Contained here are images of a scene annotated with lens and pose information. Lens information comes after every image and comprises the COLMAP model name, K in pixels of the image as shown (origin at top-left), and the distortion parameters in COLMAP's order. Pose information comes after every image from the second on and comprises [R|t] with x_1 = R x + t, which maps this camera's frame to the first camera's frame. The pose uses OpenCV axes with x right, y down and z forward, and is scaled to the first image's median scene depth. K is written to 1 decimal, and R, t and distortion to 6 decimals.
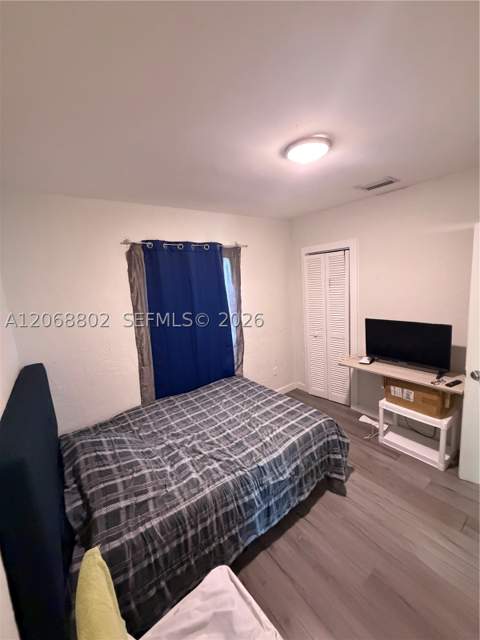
lens RADIAL K [[253.7, 0, 238.7], [0, 253.7, 318.2], [0, 0, 1]] dist [-0.001394, 0.000703]
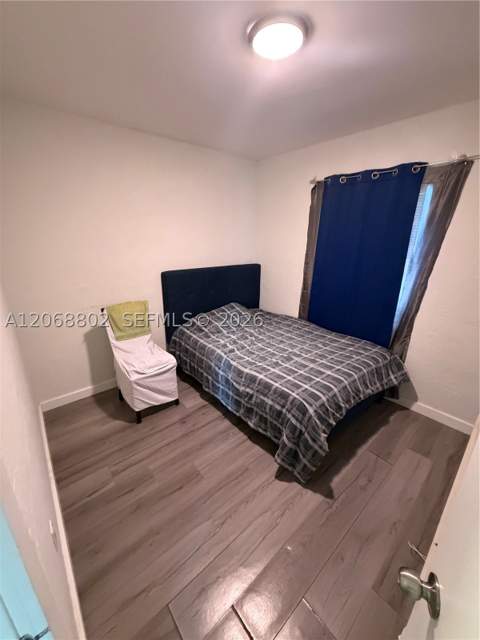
lens RADIAL K [[253.7, 0, 238.7], [0, 253.7, 318.2], [0, 0, 1]] dist [-0.001394, 0.000703]
pose [[0.070163, 0.383315, -0.920949, 0.836443], [-0.174144, 0.913754, 0.367053, -0.086626], [0.982217, 0.134624, 0.130864, 0.569243]]
